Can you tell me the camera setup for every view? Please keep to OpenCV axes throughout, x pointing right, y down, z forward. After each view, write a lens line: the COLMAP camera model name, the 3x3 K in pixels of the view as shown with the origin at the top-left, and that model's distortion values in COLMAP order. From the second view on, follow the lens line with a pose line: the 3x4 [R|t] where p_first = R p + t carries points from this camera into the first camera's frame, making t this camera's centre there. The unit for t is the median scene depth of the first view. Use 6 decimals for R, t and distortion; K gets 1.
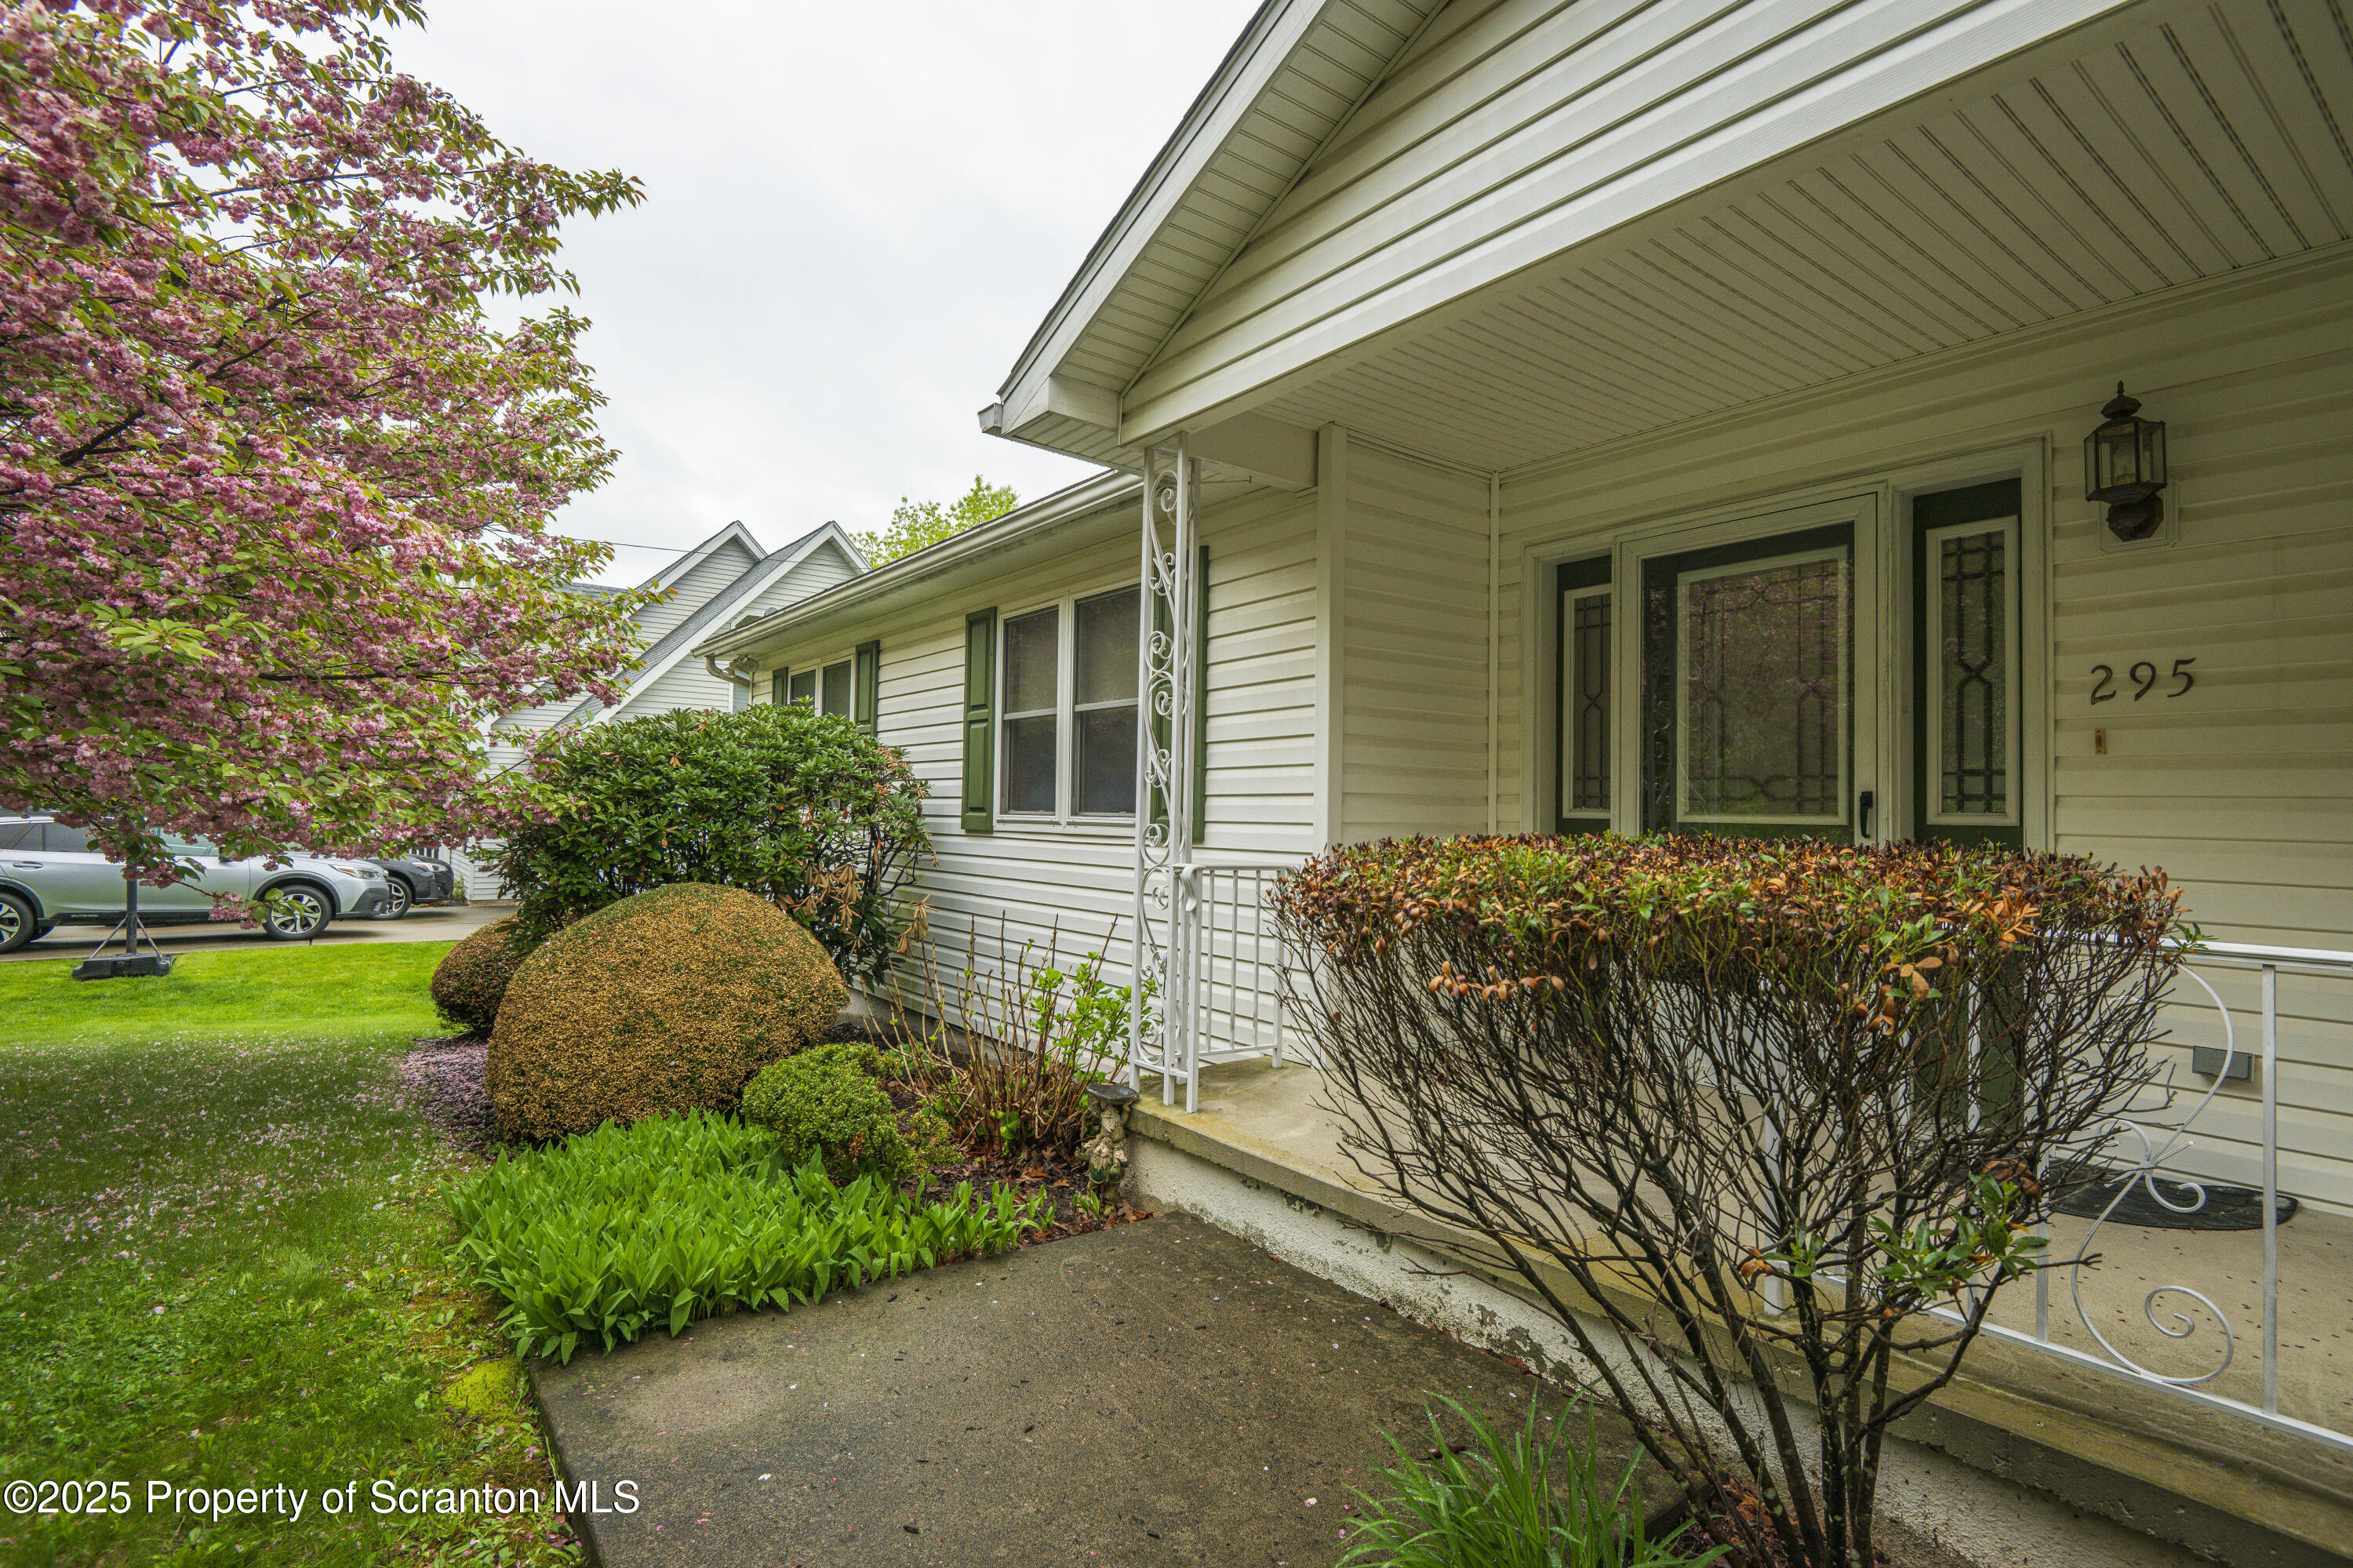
lens RADIAL K [[1120.6, 0, 1176.5], [0, 1120.6, 784.0], [0, 0, 1]] dist [0.013544, -0.000120]
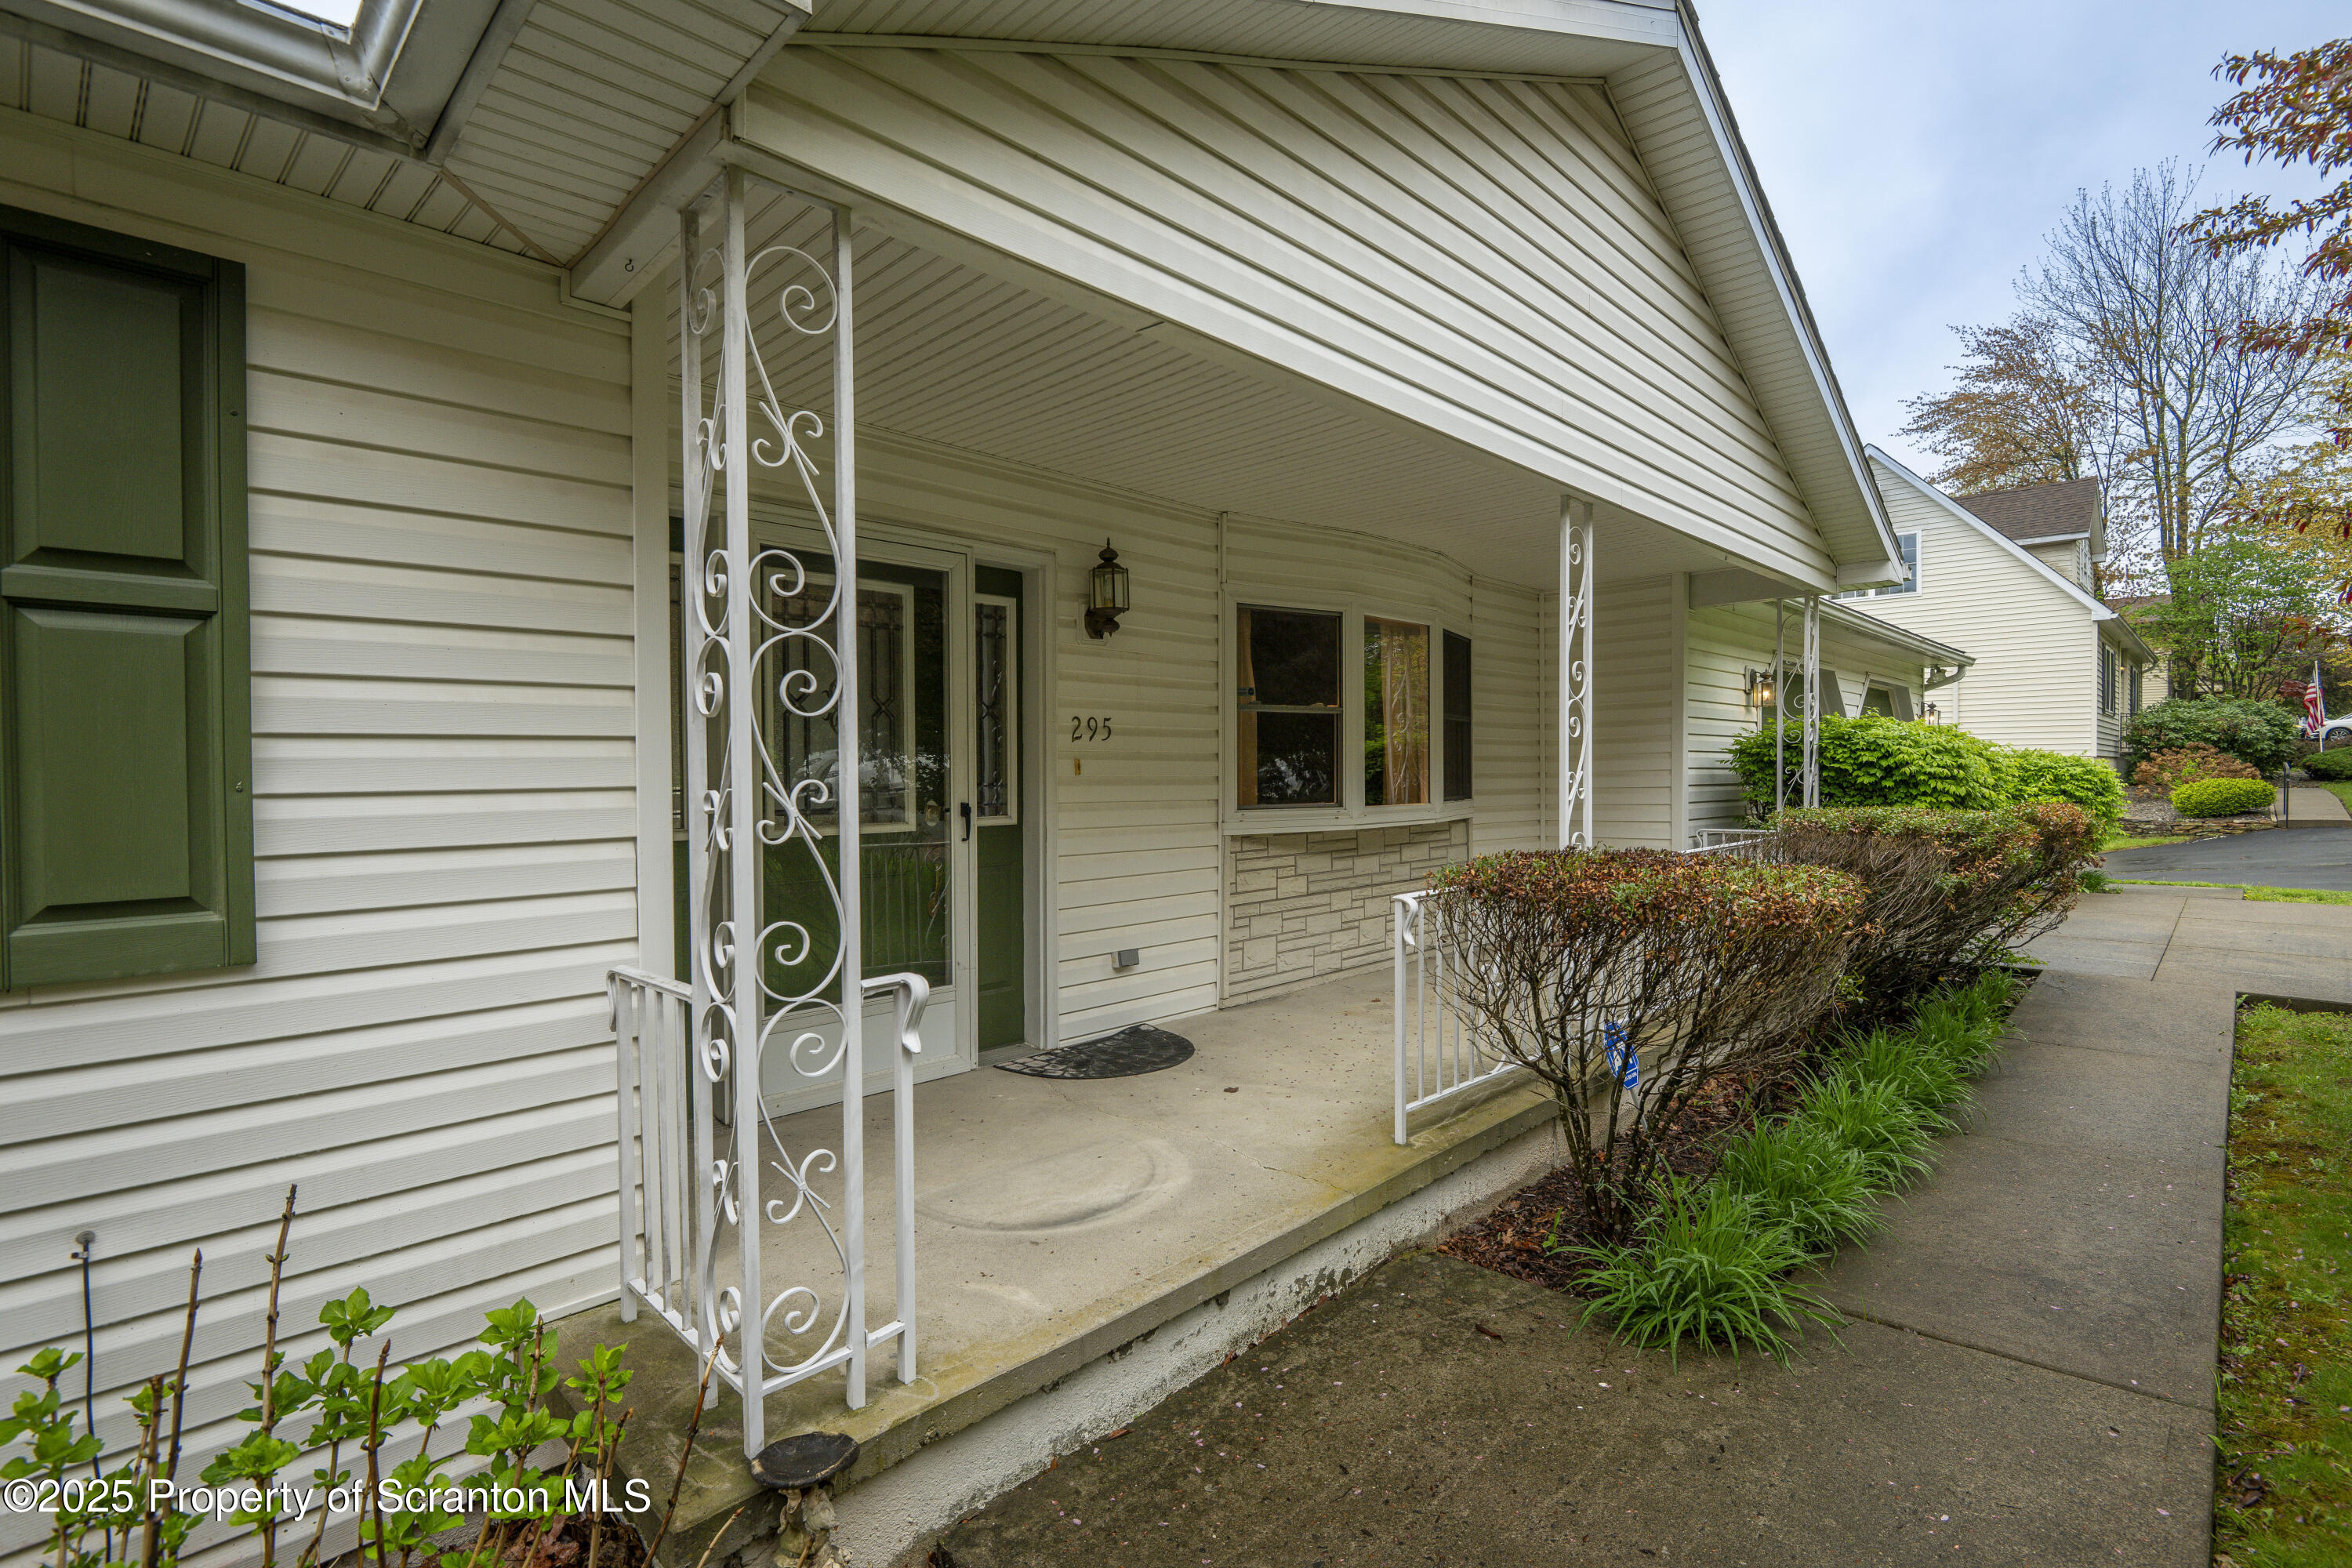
lens RADIAL K [[1120.2, 0, 1176.0], [0, 1120.2, 784.0], [0, 0, 1]] dist [-0.001608, -0.000462]
pose [[-0.159218, -0.030328, 0.986777, -0.666367], [-0.024389, 0.999344, 0.026779, -0.055842], [-0.986942, -0.019803, -0.159854, 1.067244]]
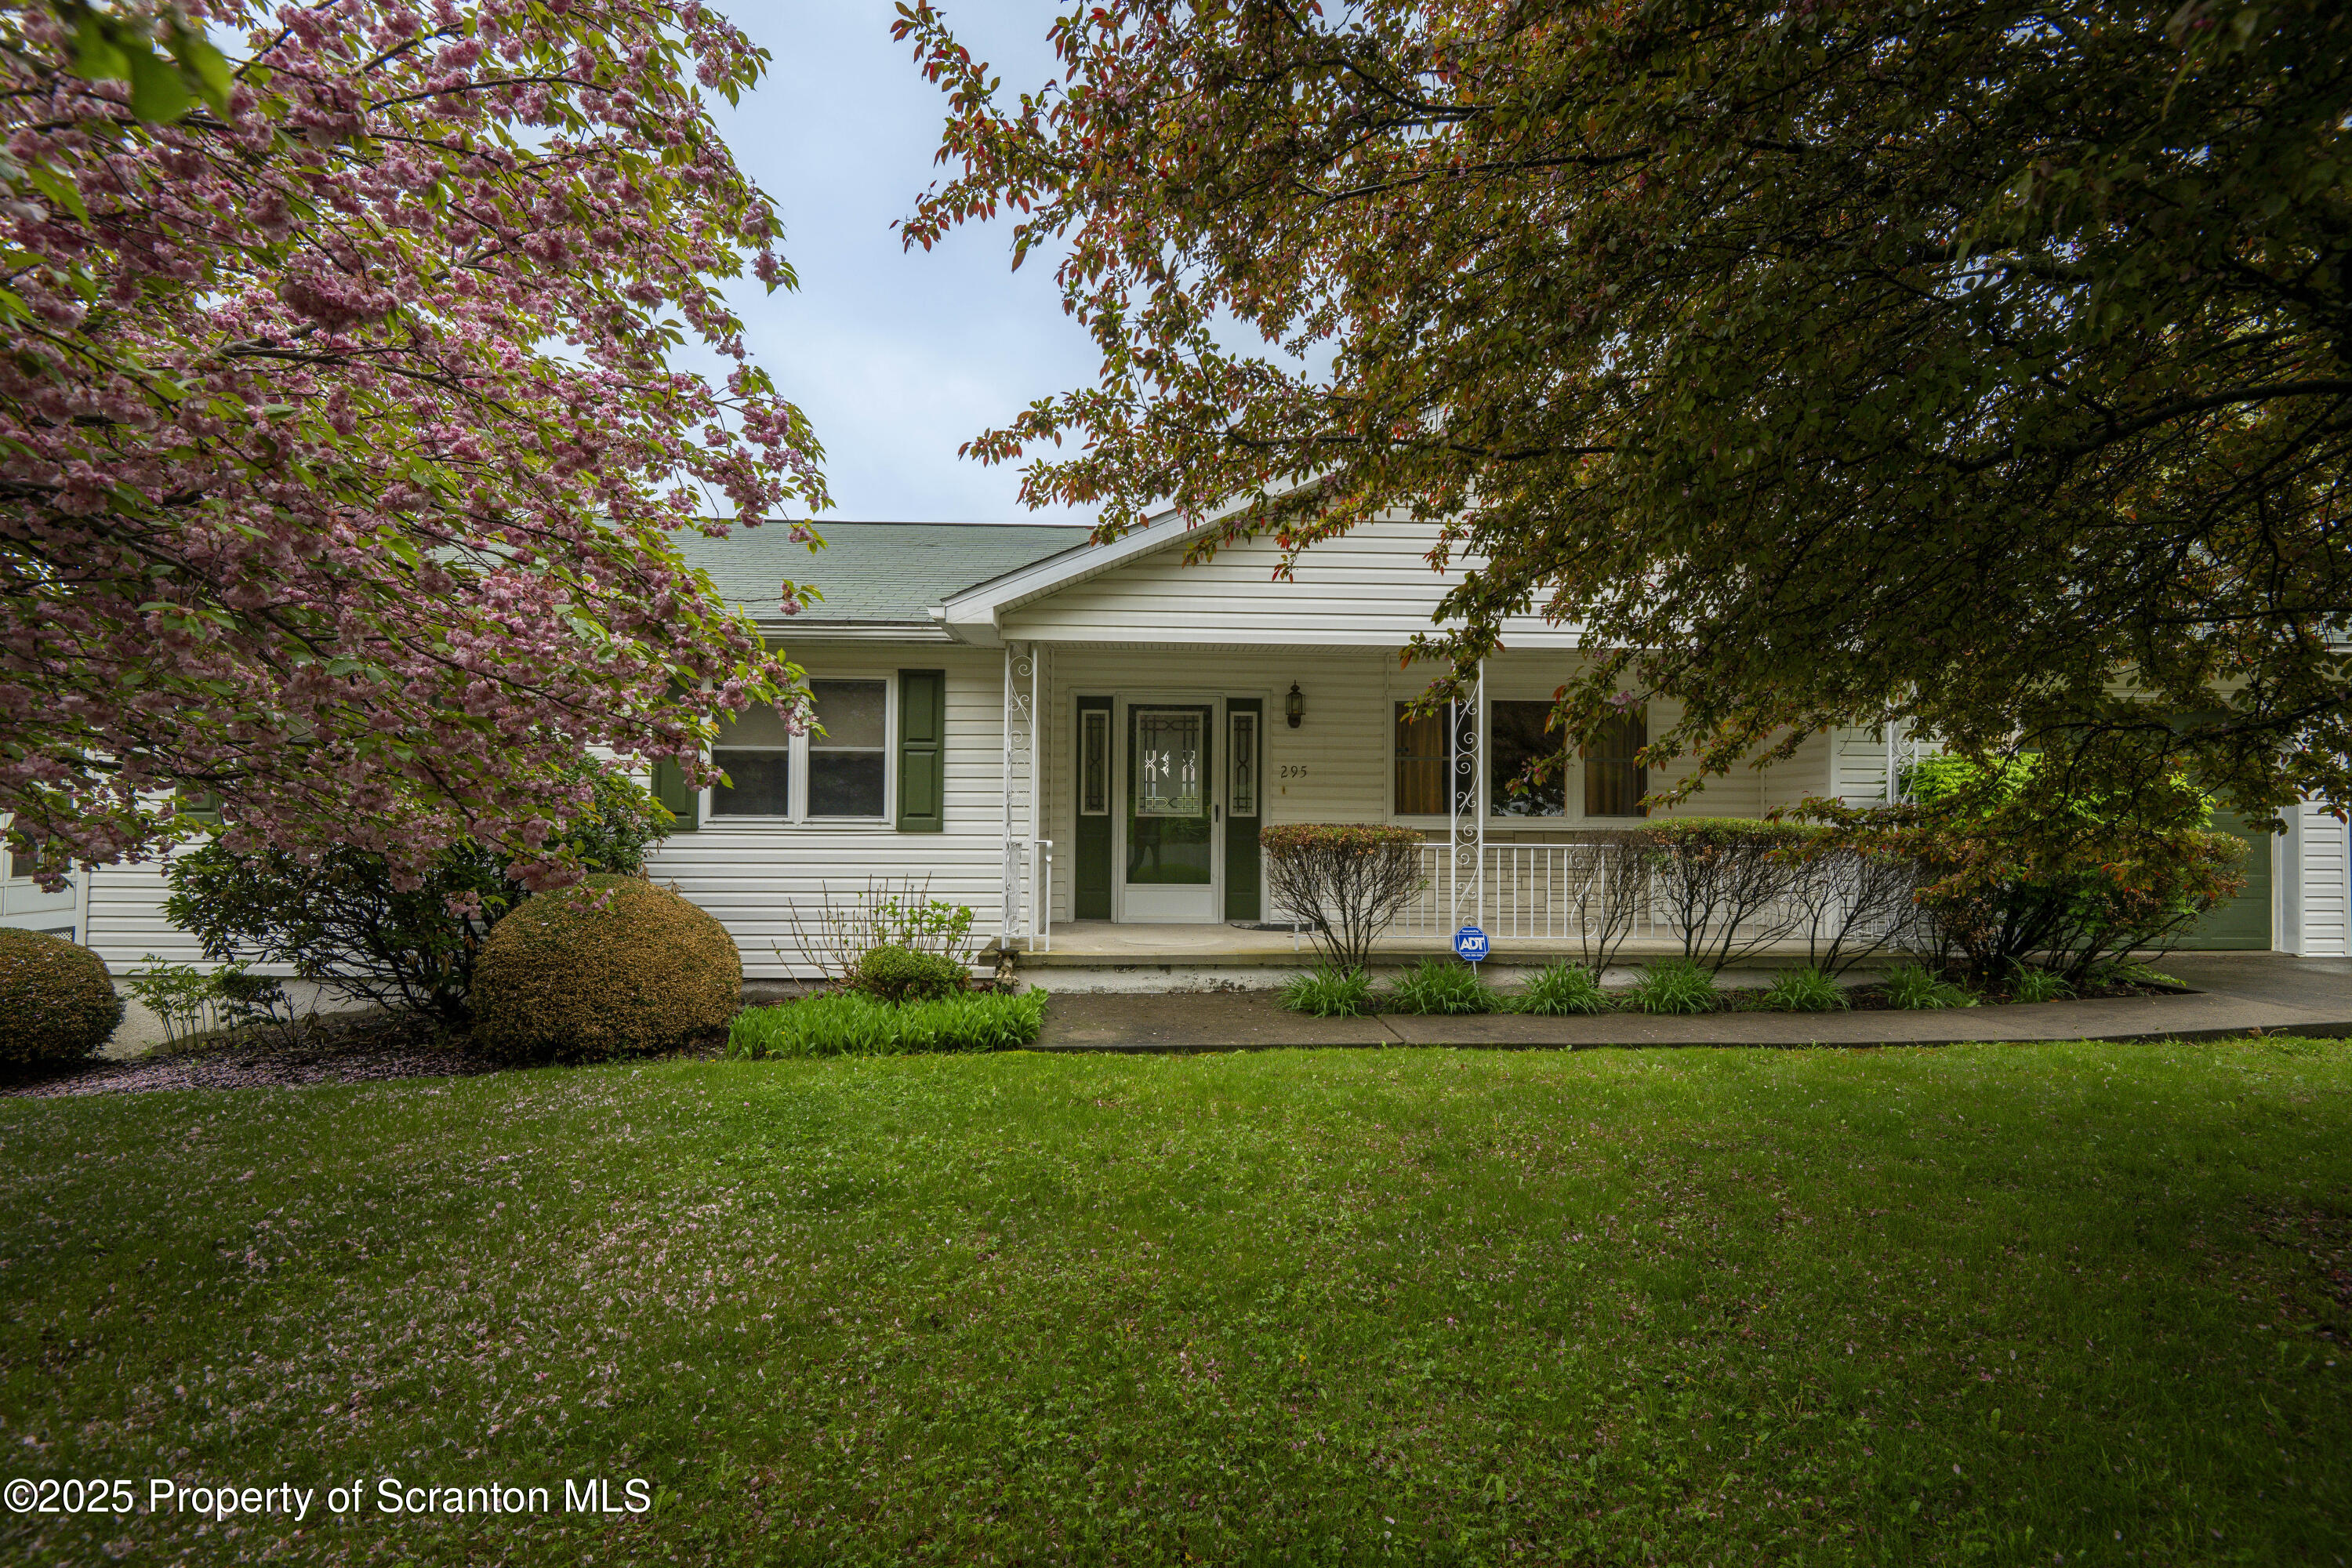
lens RADIAL K [[1120.2, 0, 1176.0], [0, 1120.2, 784.0], [0, 0, 1]] dist [-0.001608, -0.000462]
pose [[0.579854, 0.003589, 0.814713, -1.847561], [-0.020849, 0.999728, 0.010435, -0.078065], [-0.814454, -0.023036, 0.579771, -0.553598]]
